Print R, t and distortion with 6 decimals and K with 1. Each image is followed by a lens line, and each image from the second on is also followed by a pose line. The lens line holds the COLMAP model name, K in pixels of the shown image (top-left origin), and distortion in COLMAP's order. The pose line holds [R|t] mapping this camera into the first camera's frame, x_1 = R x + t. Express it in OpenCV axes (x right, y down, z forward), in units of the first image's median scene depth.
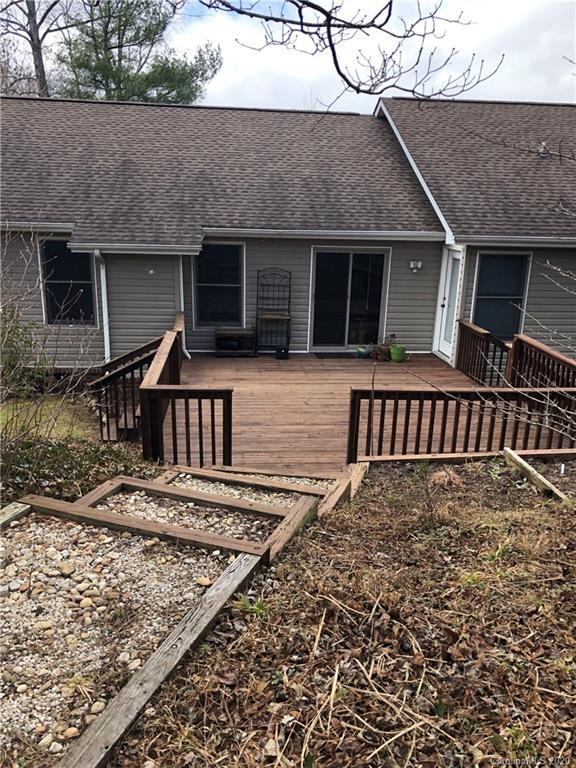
lens RADIAL K [[636.9, 0, 288.2], [0, 636.9, 385.0], [0, 0, 1]] dist [0.059550, -0.036194]
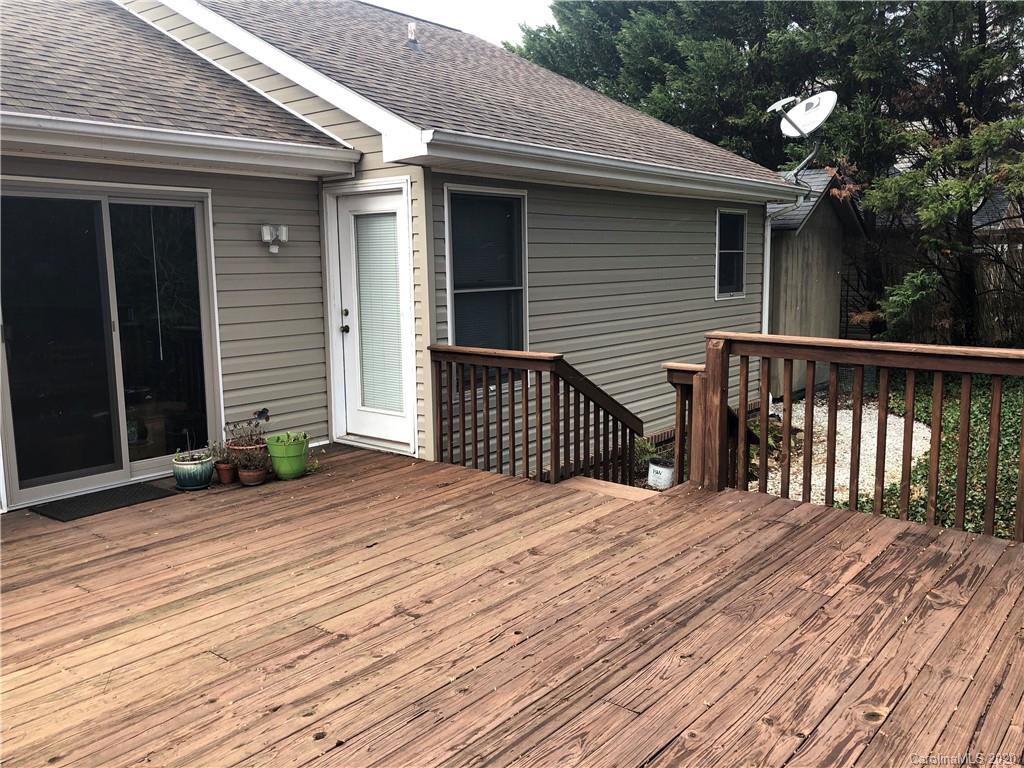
lens RADIAL K [[849.2, 0, 506.5], [0, 849.2, 383.0], [0, 0, 1]] dist [0.059550, -0.036194]
pose [[0.723942, -0.133491, 0.676822, -0.072073], [0.217259, 0.975293, -0.040026, -0.042466], [-0.654756, 0.176022, 0.735058, 0.520176]]
